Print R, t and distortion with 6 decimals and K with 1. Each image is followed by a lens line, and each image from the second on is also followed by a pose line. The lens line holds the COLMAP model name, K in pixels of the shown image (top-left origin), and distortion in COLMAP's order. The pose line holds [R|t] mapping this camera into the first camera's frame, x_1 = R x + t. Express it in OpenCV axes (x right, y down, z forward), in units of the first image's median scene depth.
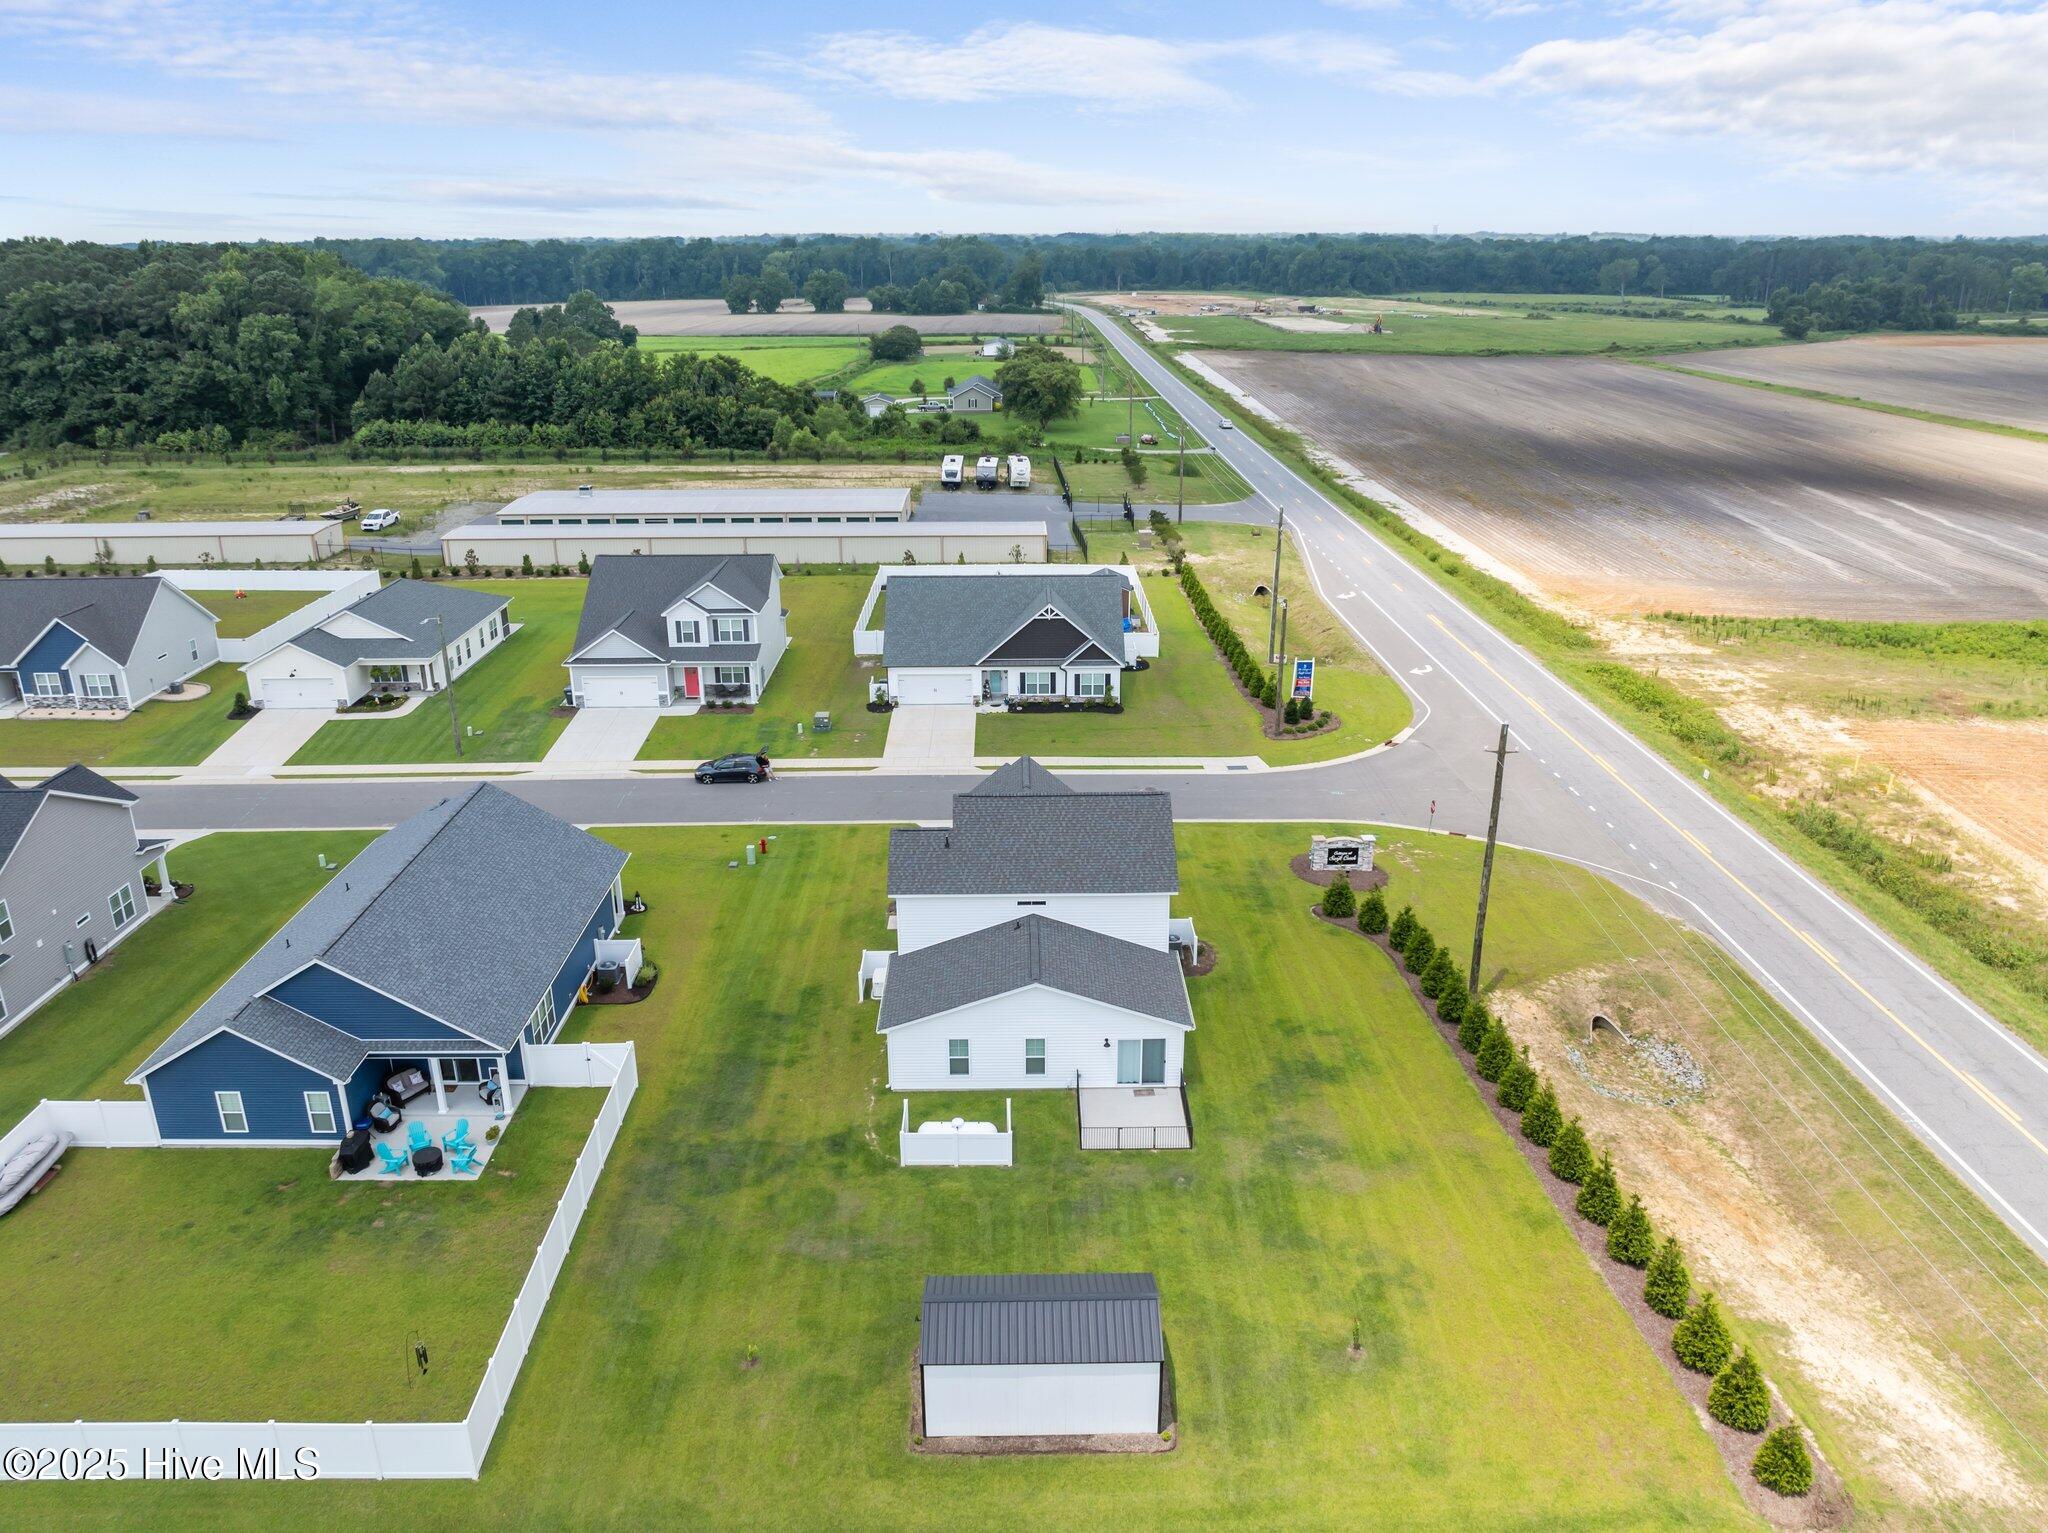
lens RADIAL K [[1446.7, 0, 1024.0], [0, 1446.7, 766.5], [0, 0, 1]] dist [-0.040815, 0.002589]
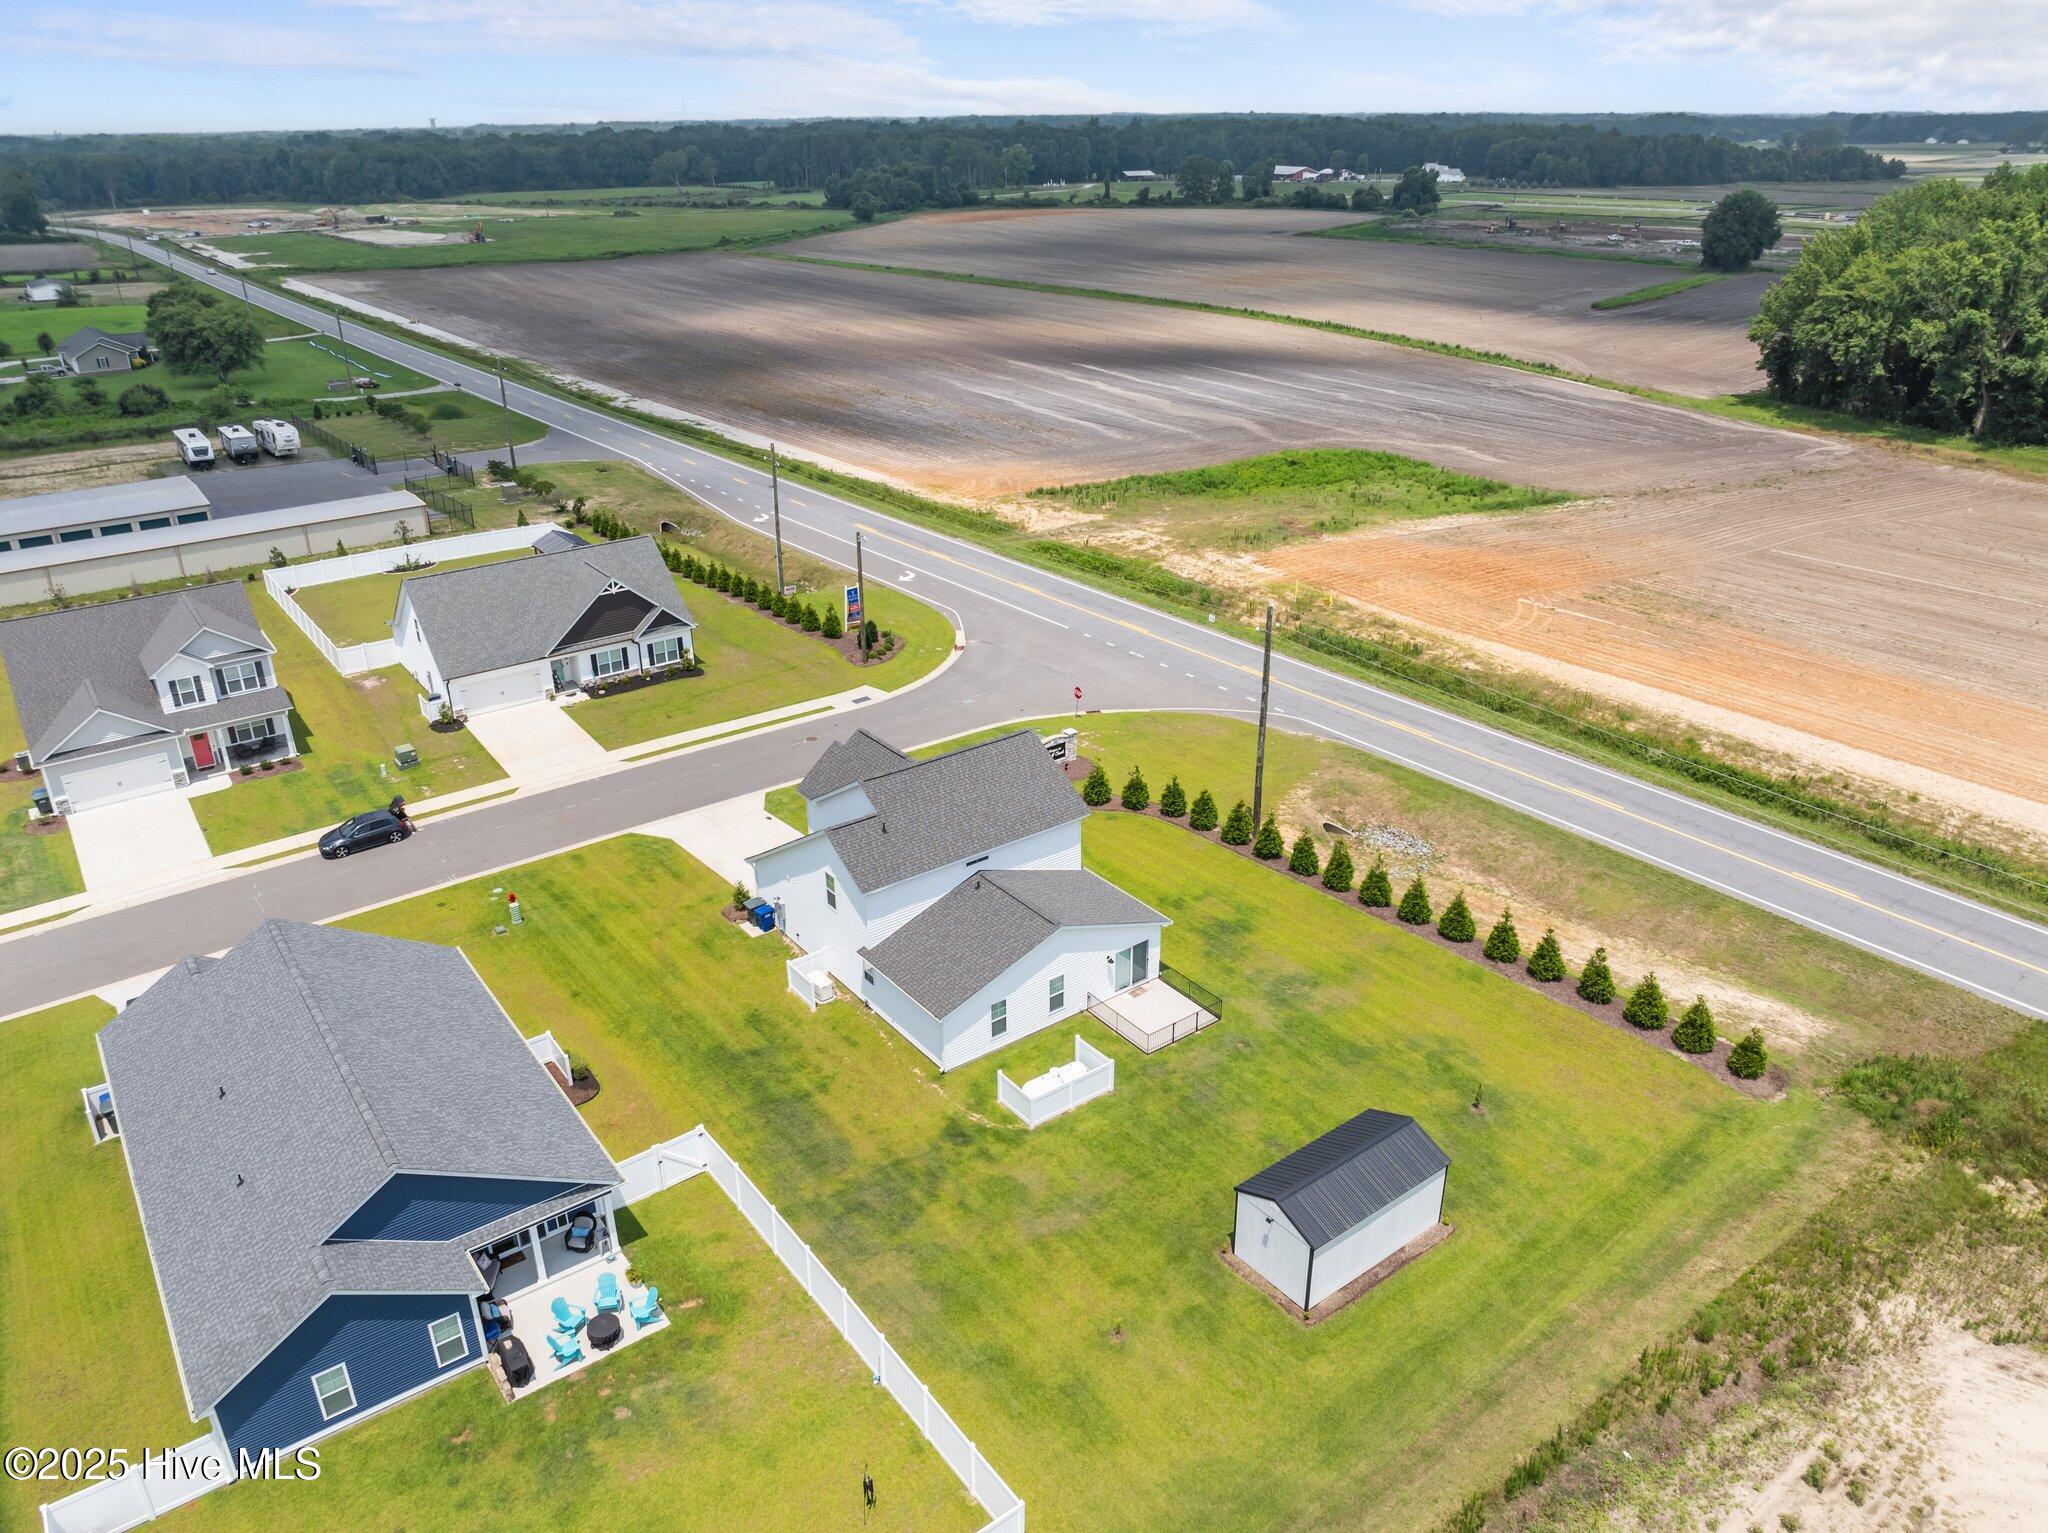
lens RADIAL K [[1434.0, 0, 1024.0], [0, 1434.0, 766.5], [0, 0, 1]] dist [-0.041790, 0.007694]
pose [[0.806394, -0.248009, 0.536861, -0.292918], [0.209820, 0.968740, 0.132359, -0.058575], [-0.552905, 0.005910, 0.833223, 0.068758]]
